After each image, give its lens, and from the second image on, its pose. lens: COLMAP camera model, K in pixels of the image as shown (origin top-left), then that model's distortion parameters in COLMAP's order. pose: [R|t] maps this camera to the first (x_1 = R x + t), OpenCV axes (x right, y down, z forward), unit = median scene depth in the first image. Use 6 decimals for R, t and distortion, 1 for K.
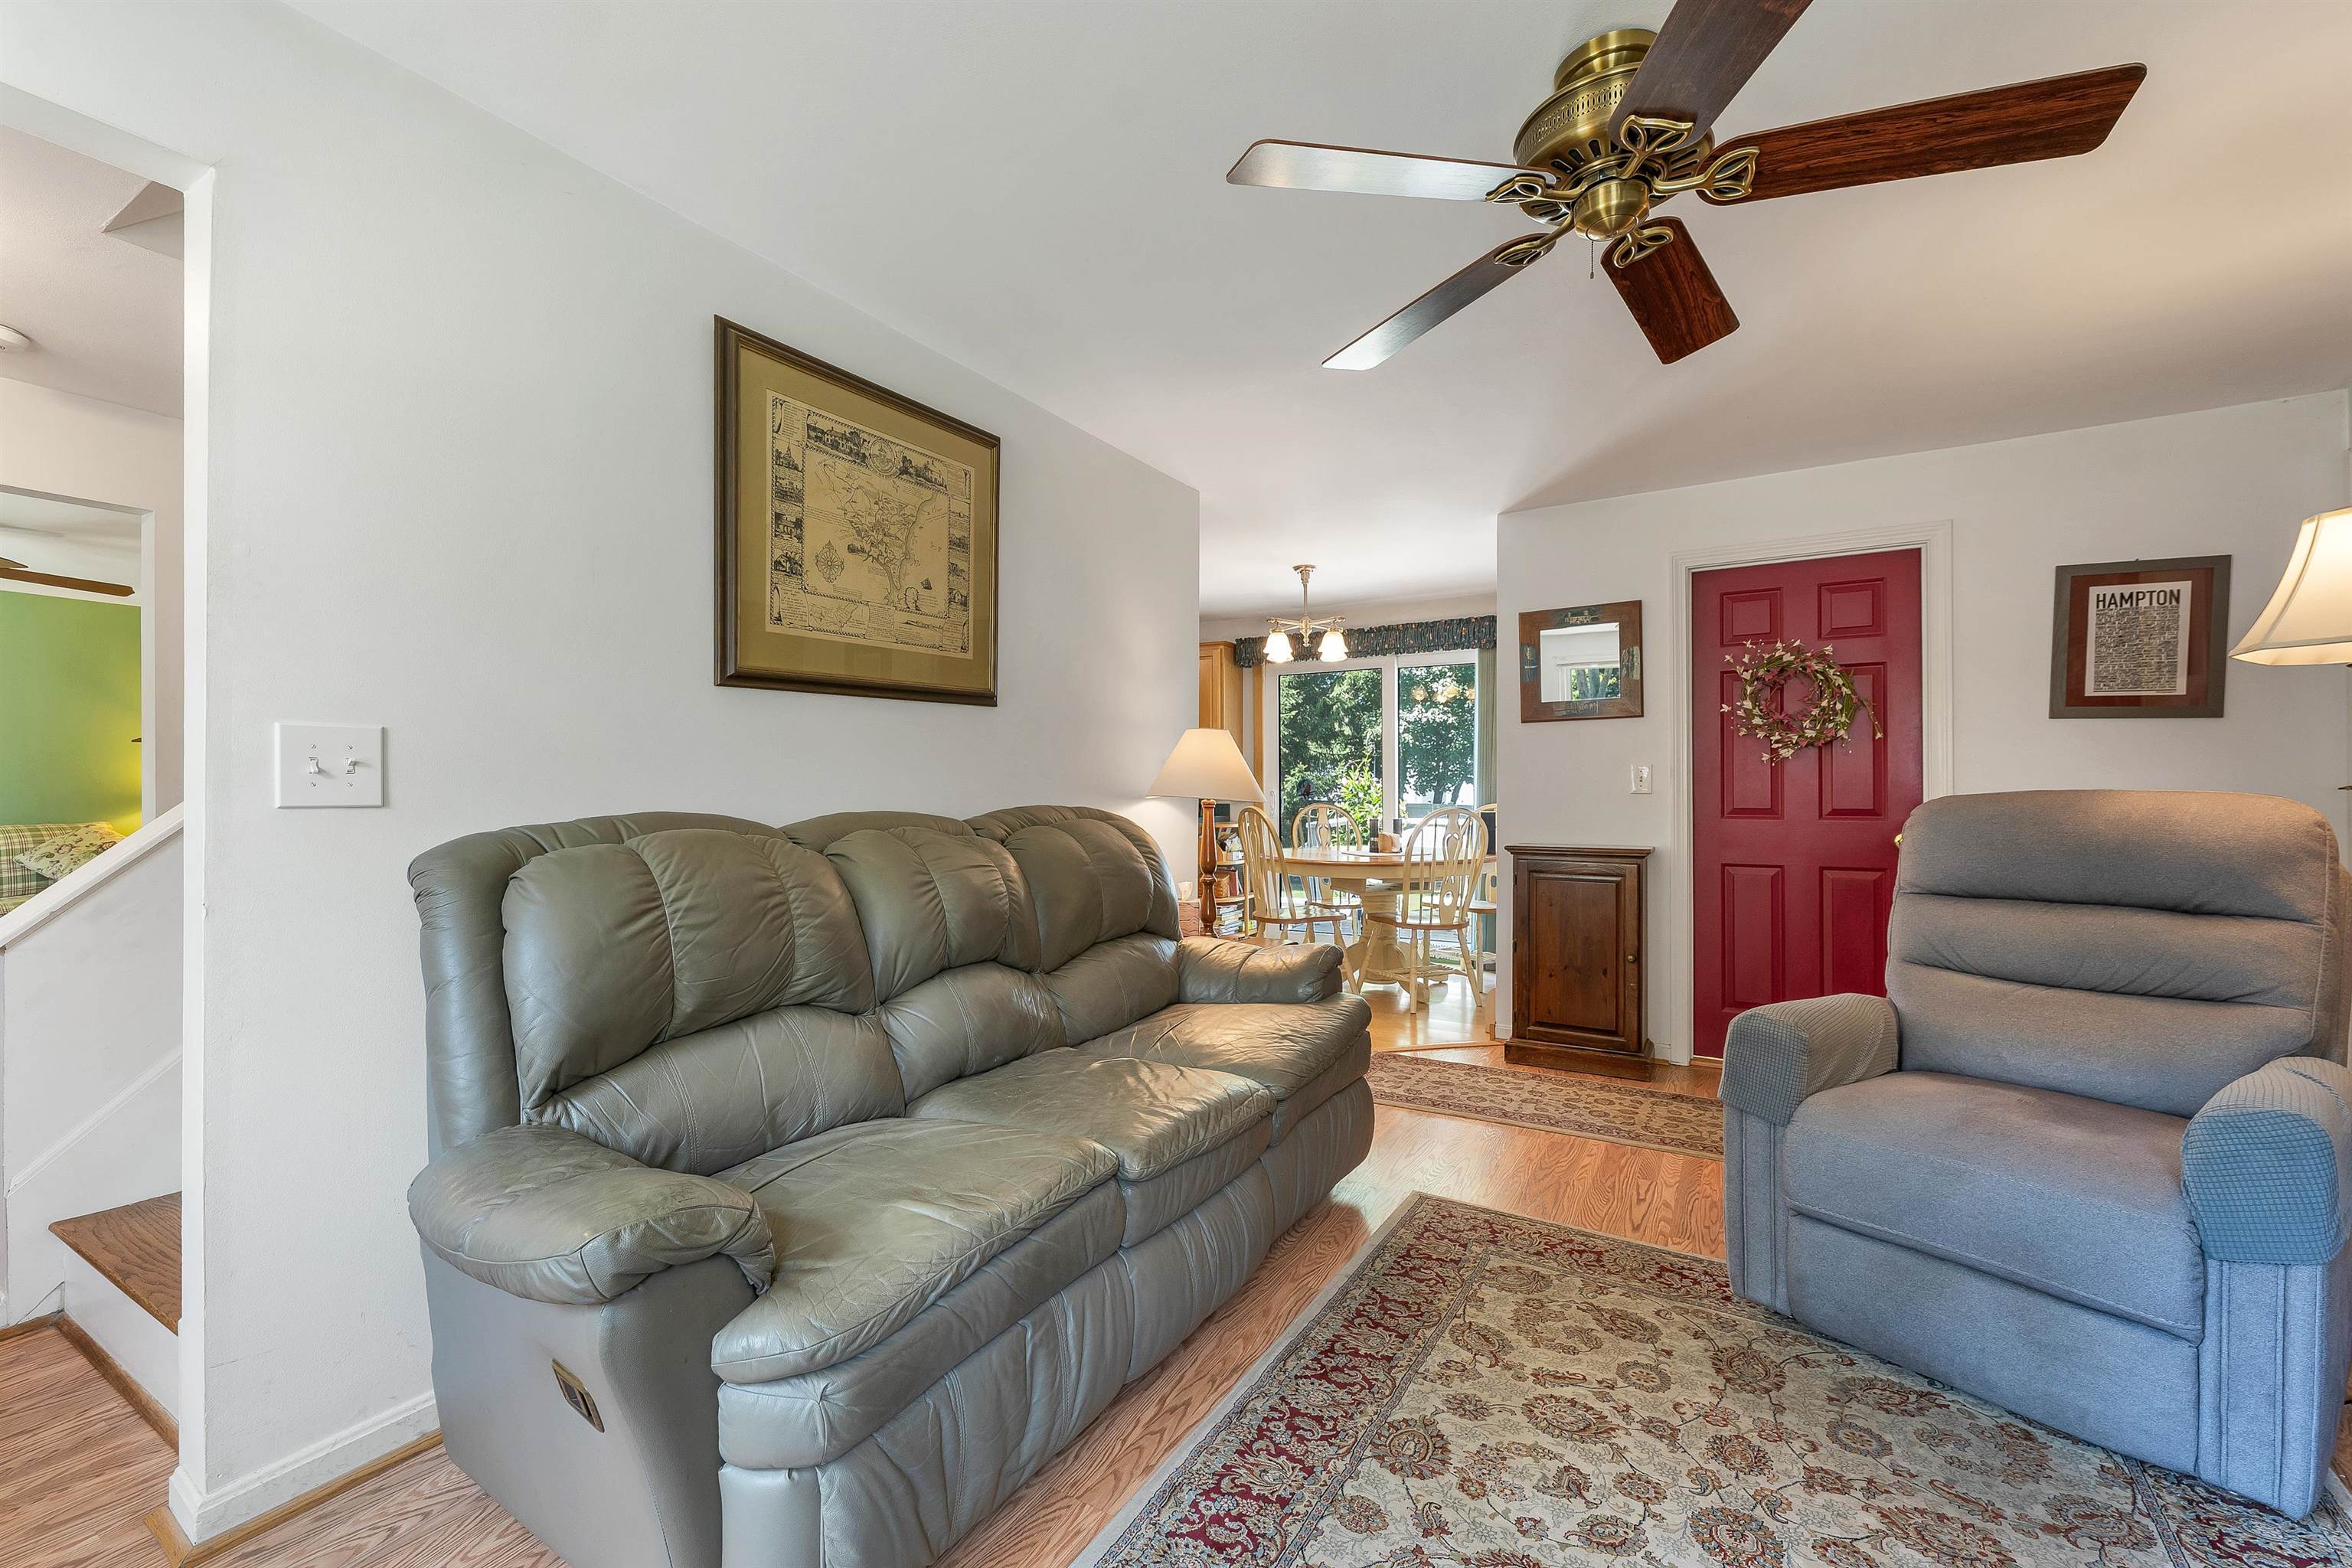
lens RADIAL K [[989.4, 0, 1176.0], [0, 989.4, 784.0], [0, 0, 1]] dist [0.000211, 0.000005]
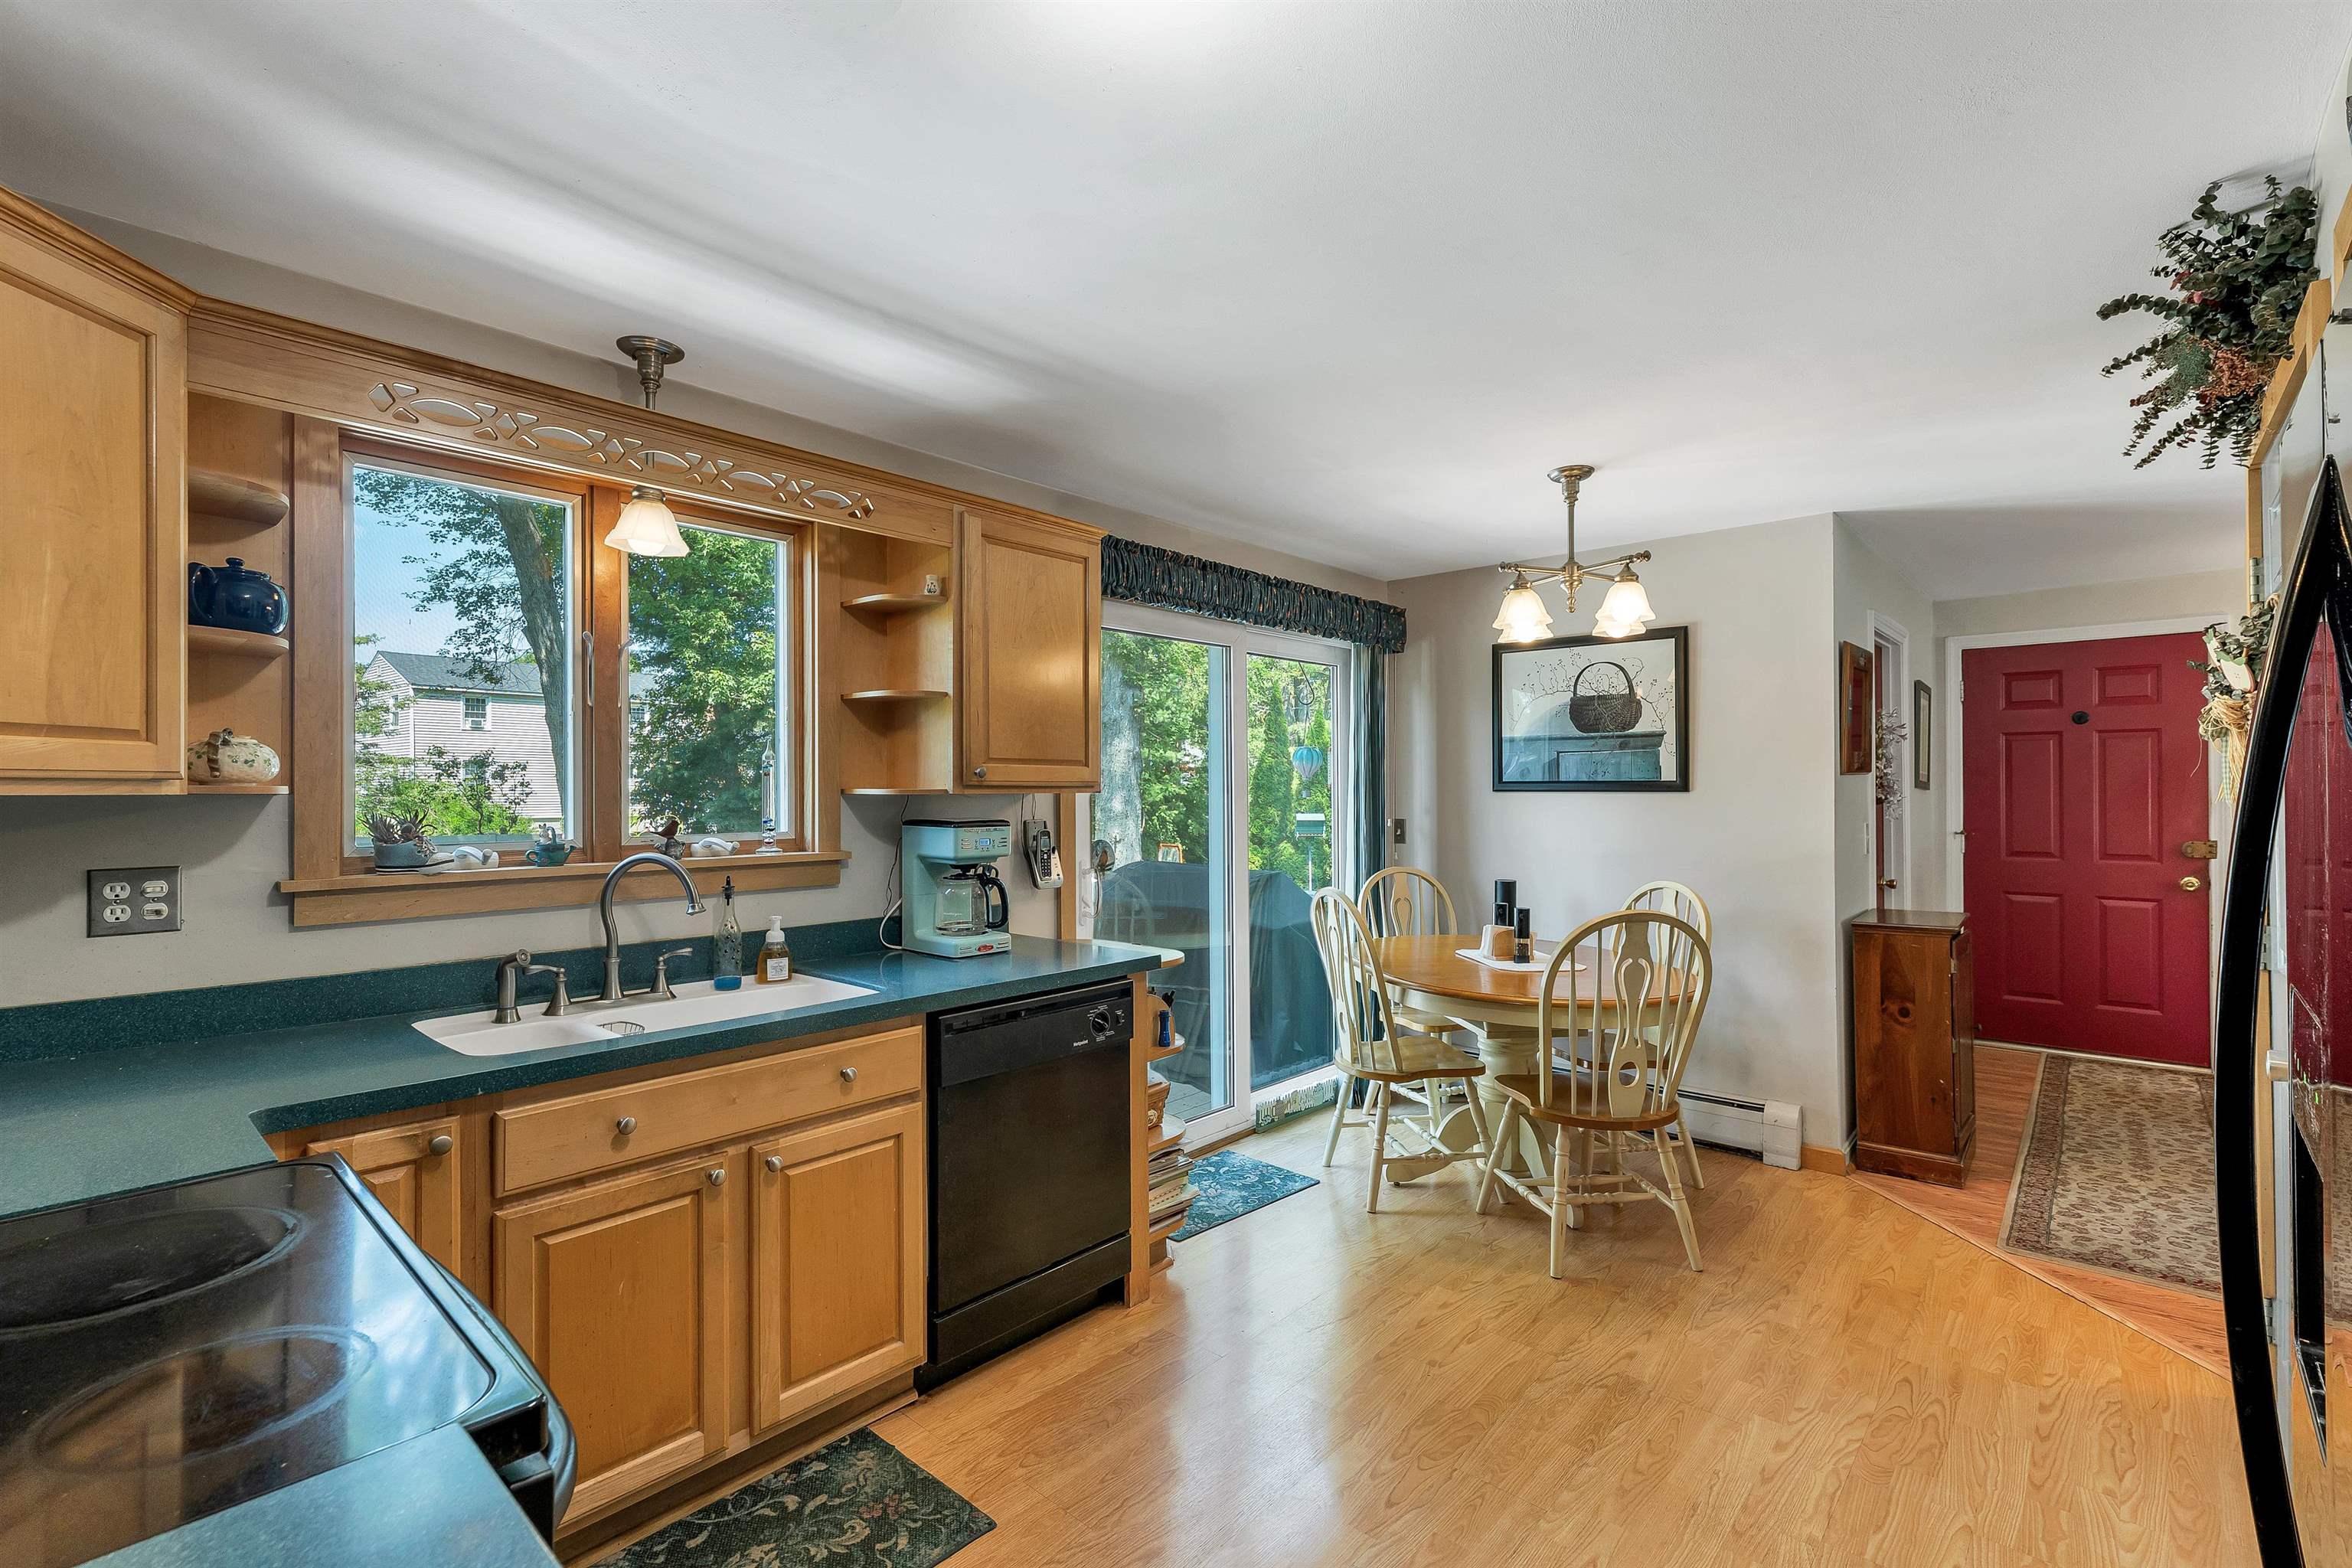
lens RADIAL K [[1054.3, 0, 1176.0], [0, 1054.3, 784.0], [0, 0, 1]] dist [-0.002000, -0.000620]
pose [[0.198284, 0.003259, 0.980139, -0.740216], [0.001830, 0.999991, -0.003696, -0.061902], [-0.980143, 0.002527, 0.198276, 1.650088]]
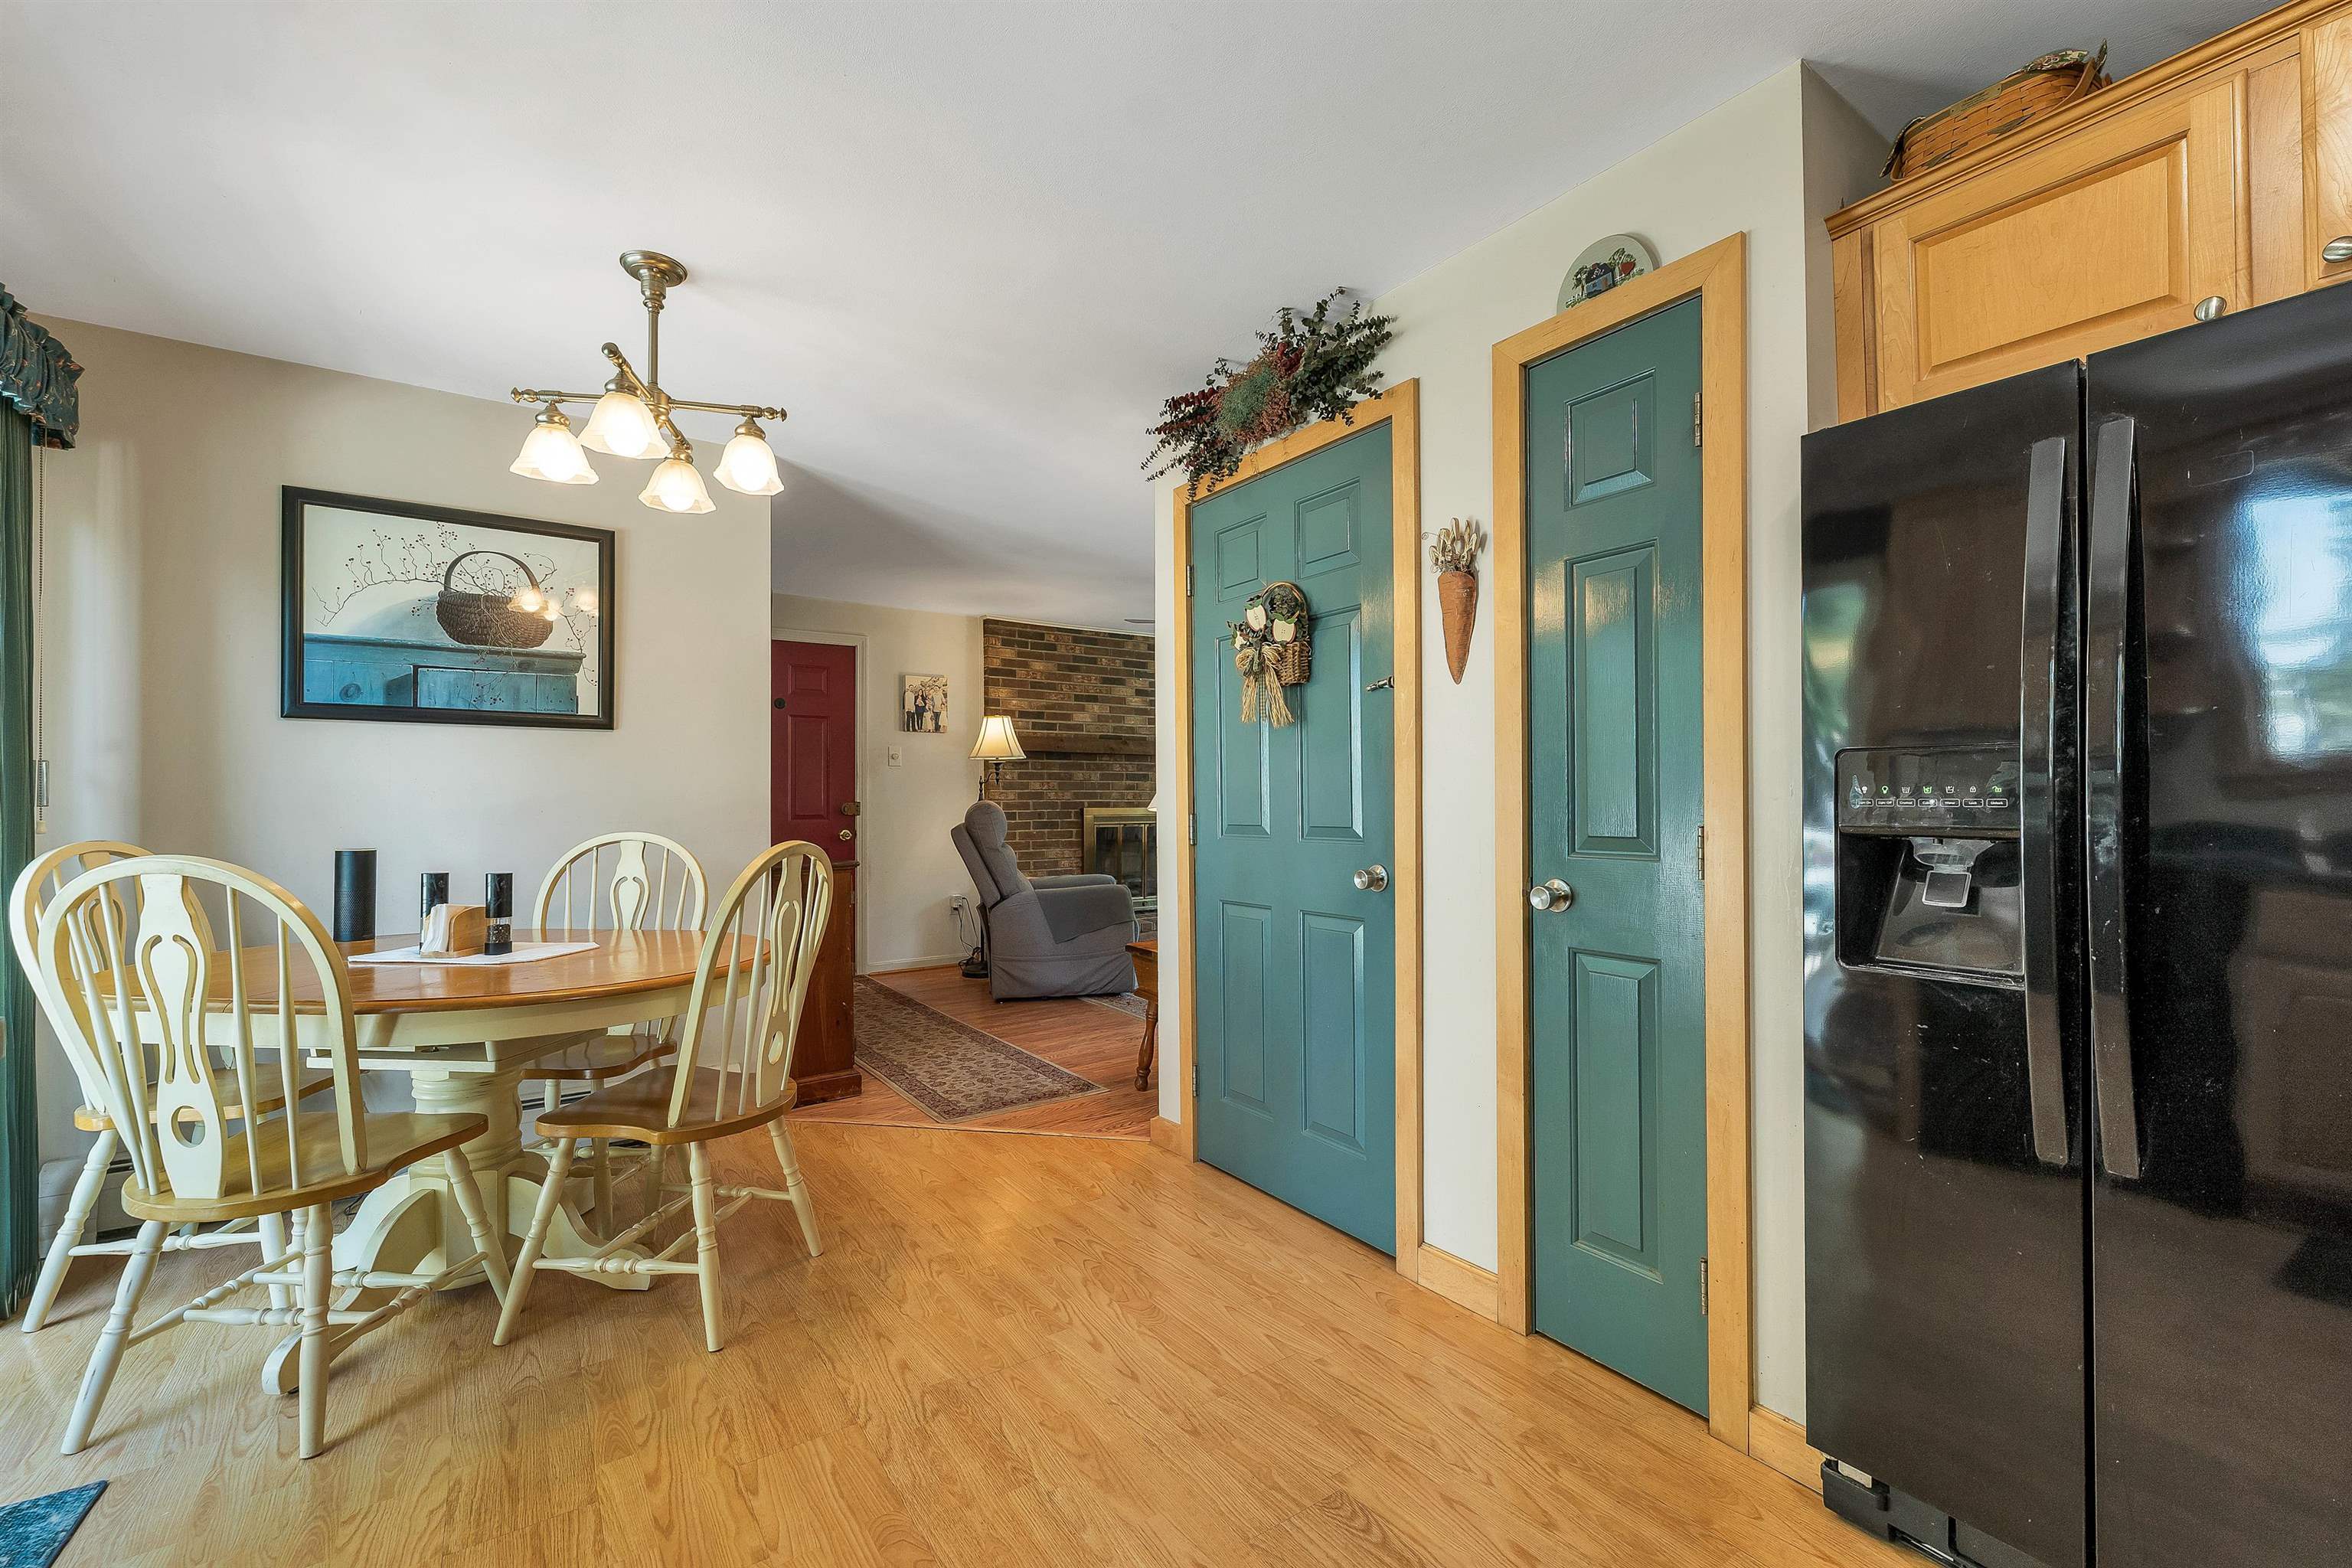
lens RADIAL K [[967.3, 0, 1179.5], [0, 967.3, 795.1], [0, 0, 1]] dist [-0.000383, -0.000040]
pose [[-0.911138, 0.004408, 0.412077, -0.351061], [0.002194, 0.999981, -0.005845, 0.007028], [-0.412095, -0.004422, -0.911130, 1.912712]]
